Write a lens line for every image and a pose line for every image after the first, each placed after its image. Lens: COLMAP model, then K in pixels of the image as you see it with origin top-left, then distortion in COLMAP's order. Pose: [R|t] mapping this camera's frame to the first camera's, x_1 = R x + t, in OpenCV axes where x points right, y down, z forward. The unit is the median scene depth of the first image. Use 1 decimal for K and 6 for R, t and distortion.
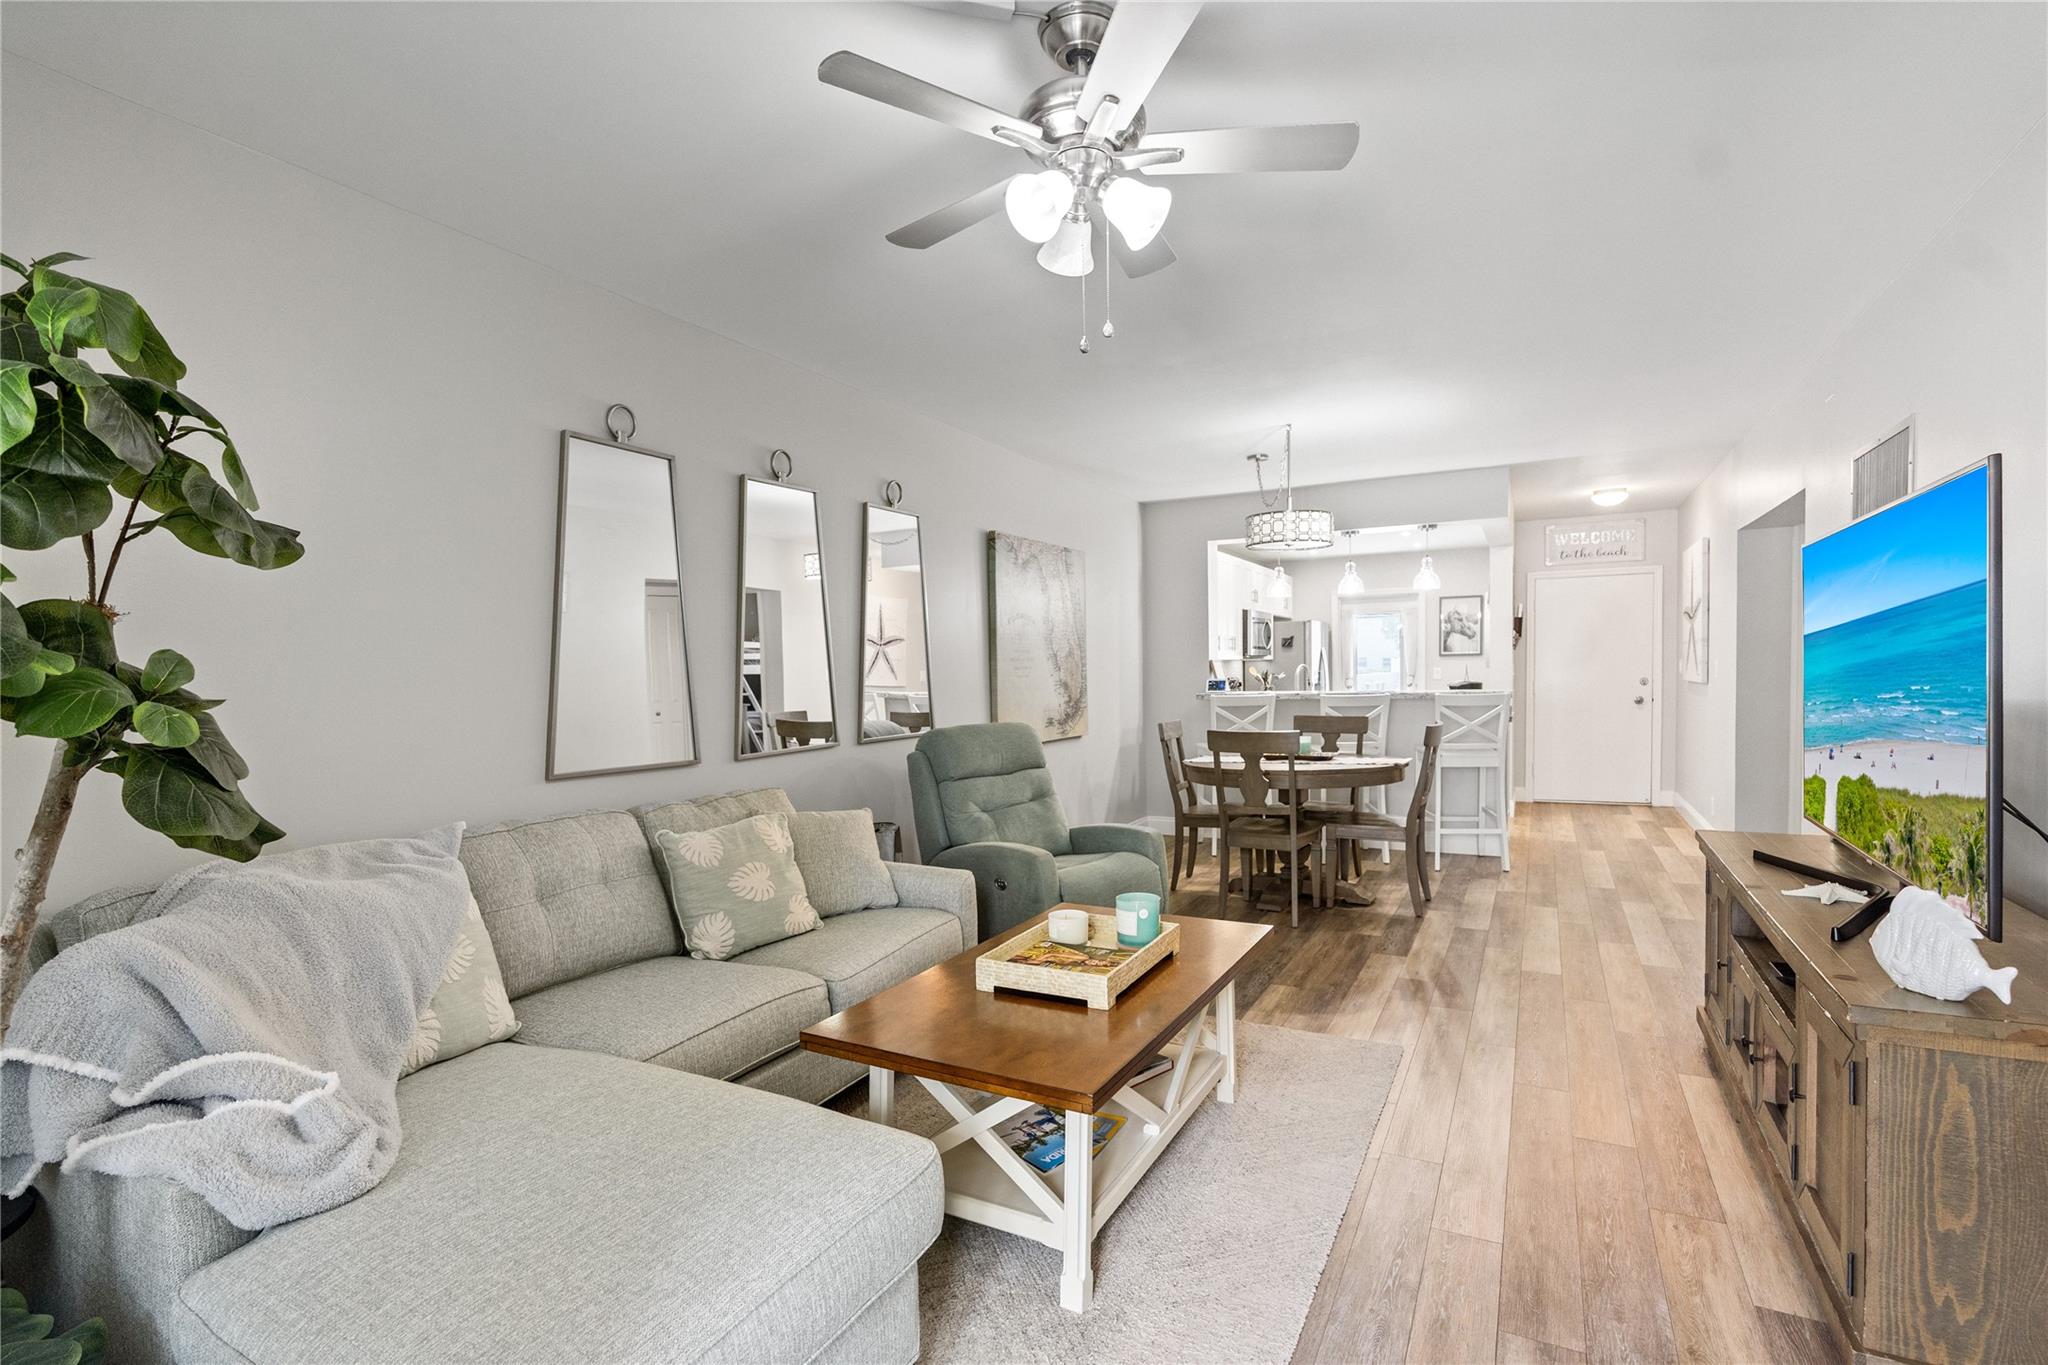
lens RADIAL K [[956.4, 0, 1026.3], [0, 956.4, 724.0], [0, 0, 1]] dist [-0.010681, 0.004984]
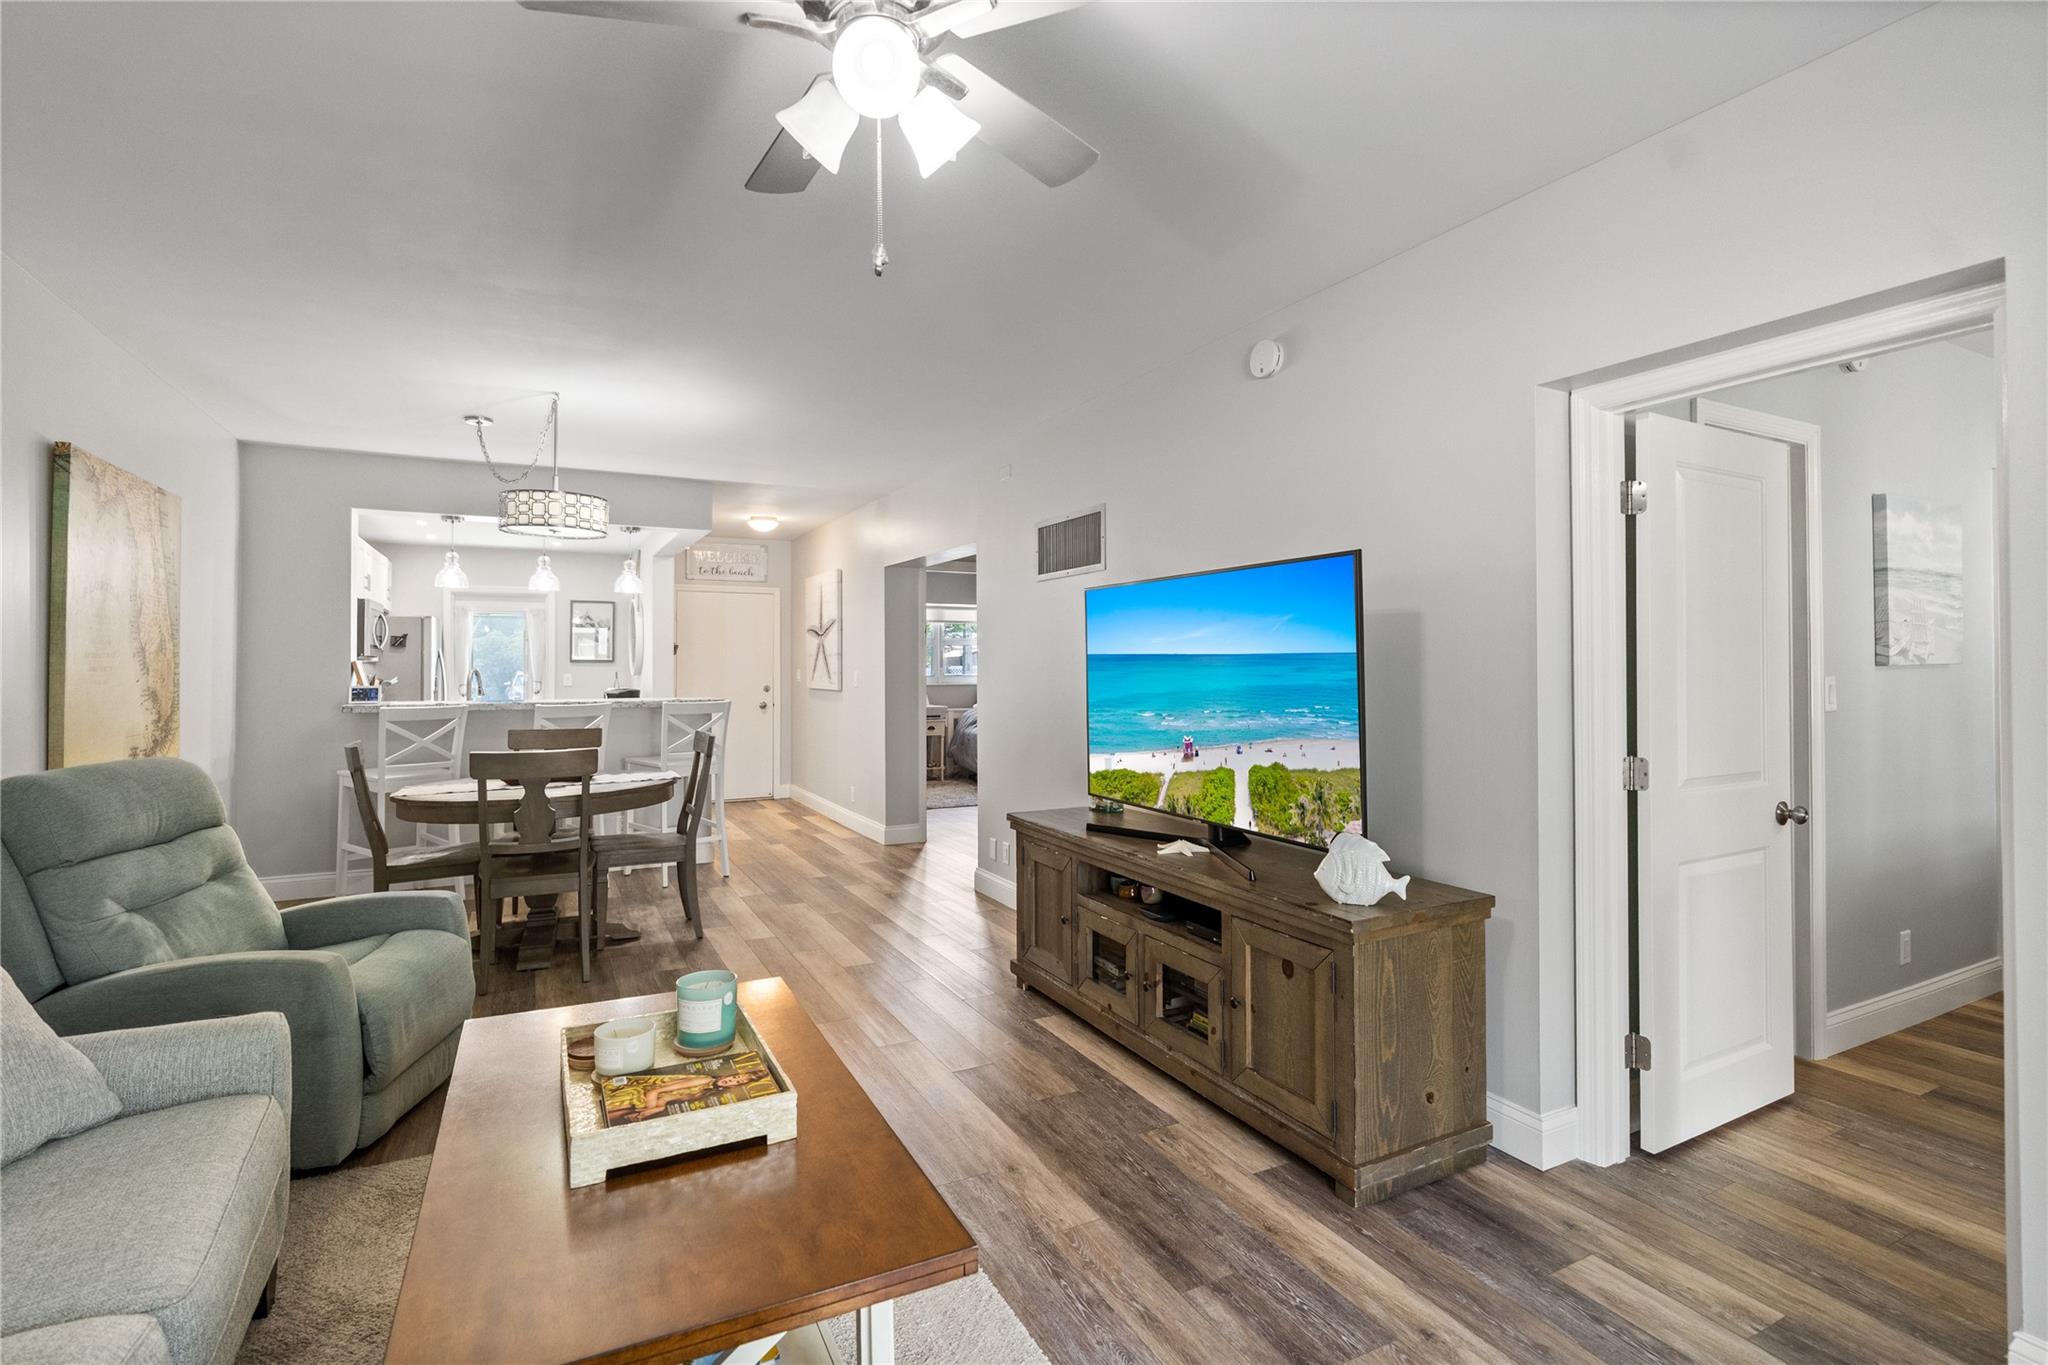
lens RADIAL K [[956.4, 0, 1021.1], [0, 956.4, 655.0], [0, 0, 1]] dist [-0.010681, 0.004984]
pose [[0.568104, 0.029678, 0.822422, -0.172524], [0.033778, 0.997667, -0.059334, -0.010793], [-0.822264, 0.061487, 0.565776, 0.159420]]
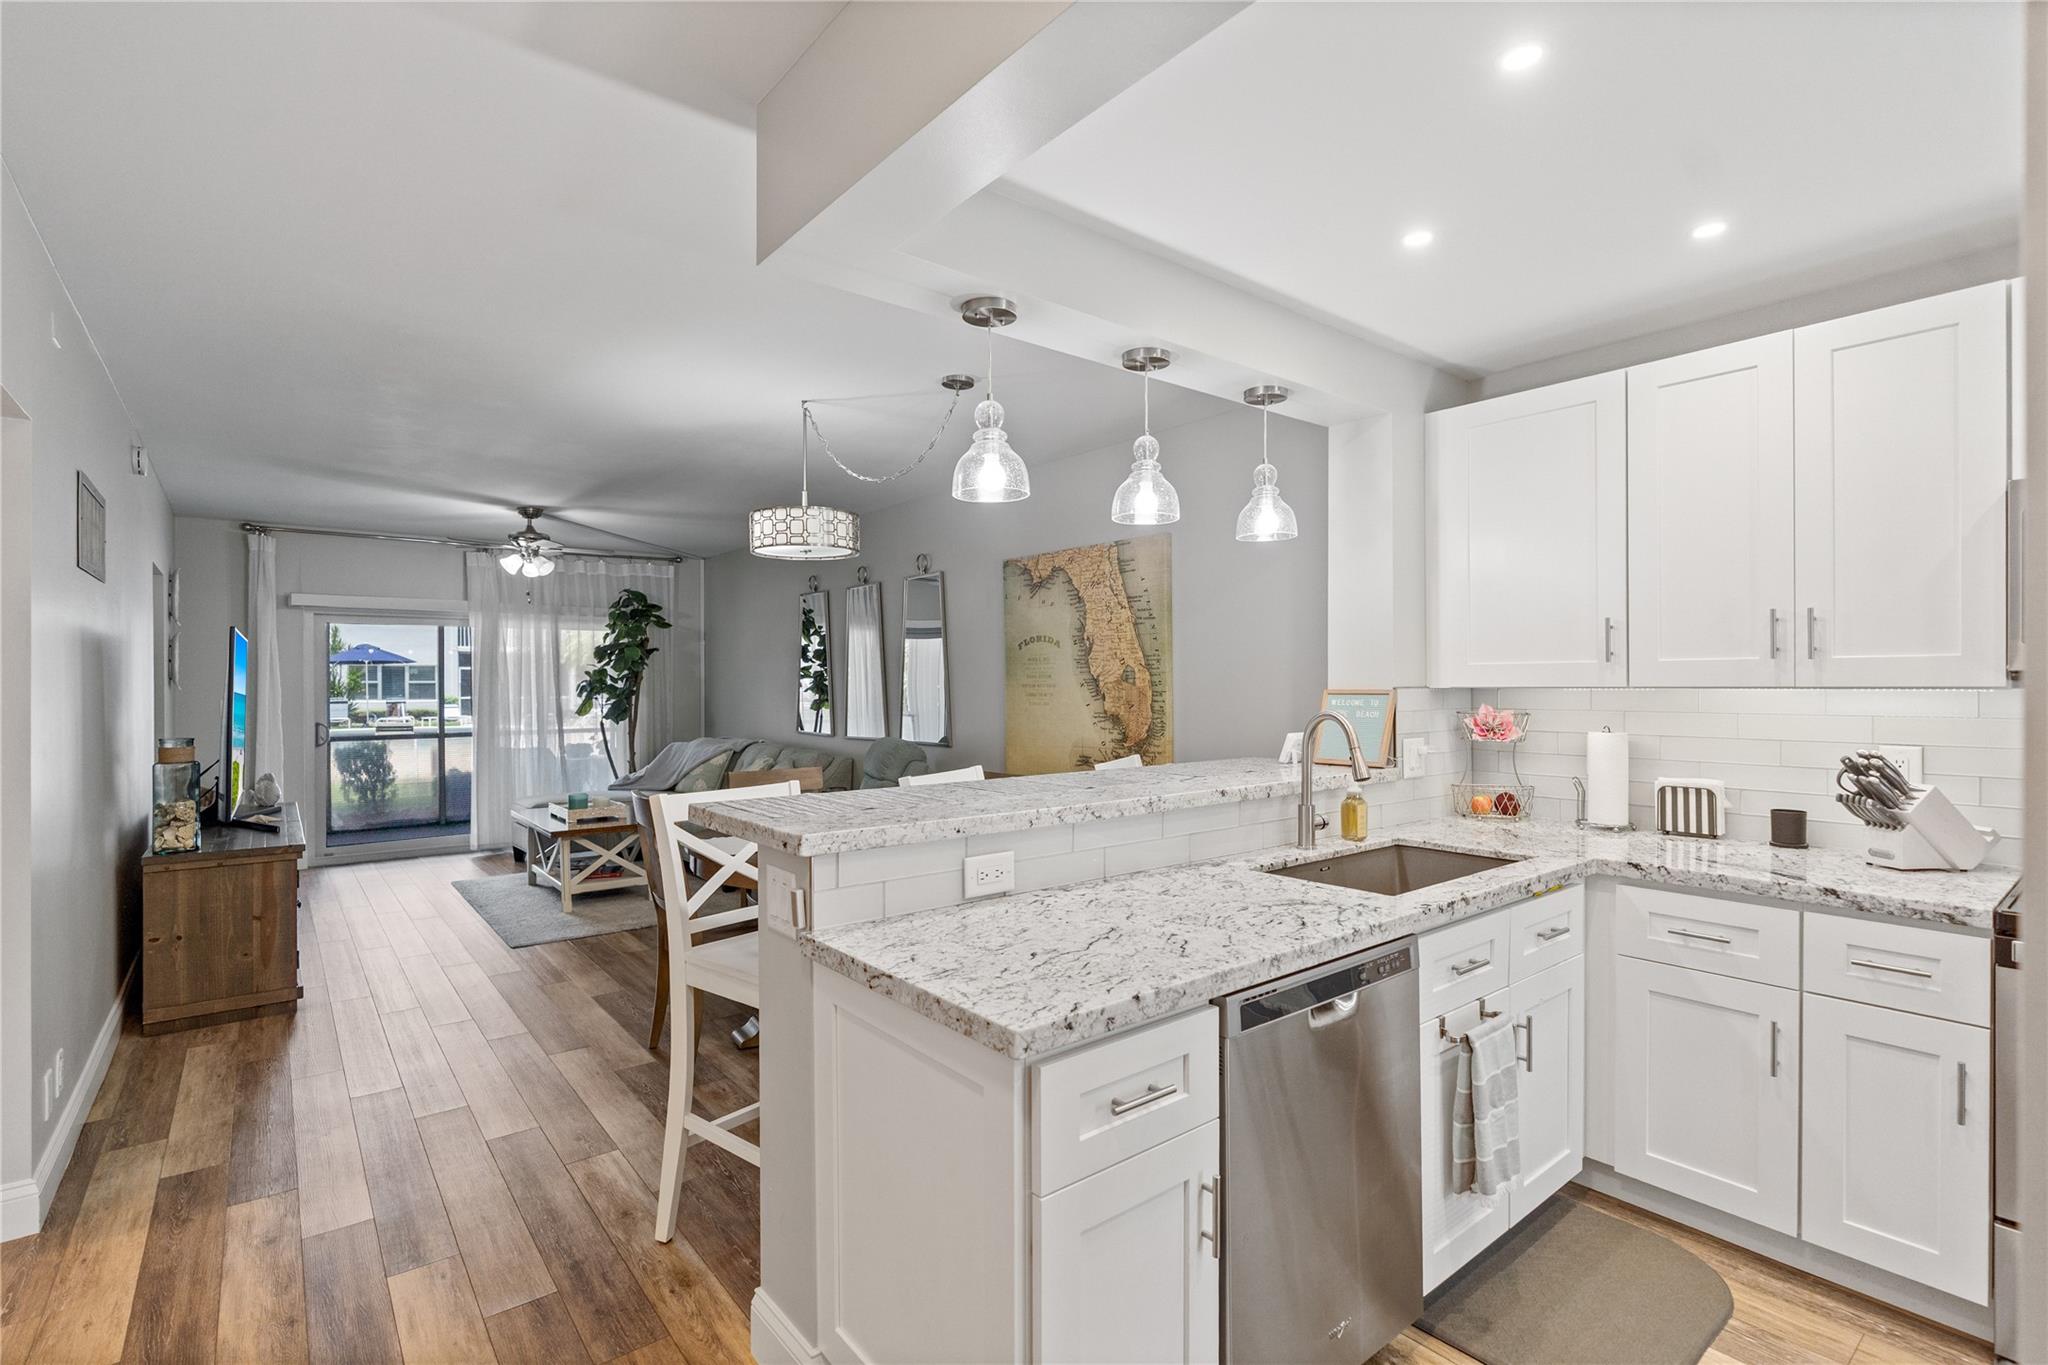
lens RADIAL K [[956.4, 0, 1034.2], [0, 956.4, 682.3], [0, 0, 1]] dist [-0.010681, 0.004984]
pose [[-0.386047, 0.024601, -0.922151, 0.854361], [-0.037640, 0.998392, 0.042392, -0.109782], [0.921711, 0.051075, -0.384500, 1.355104]]
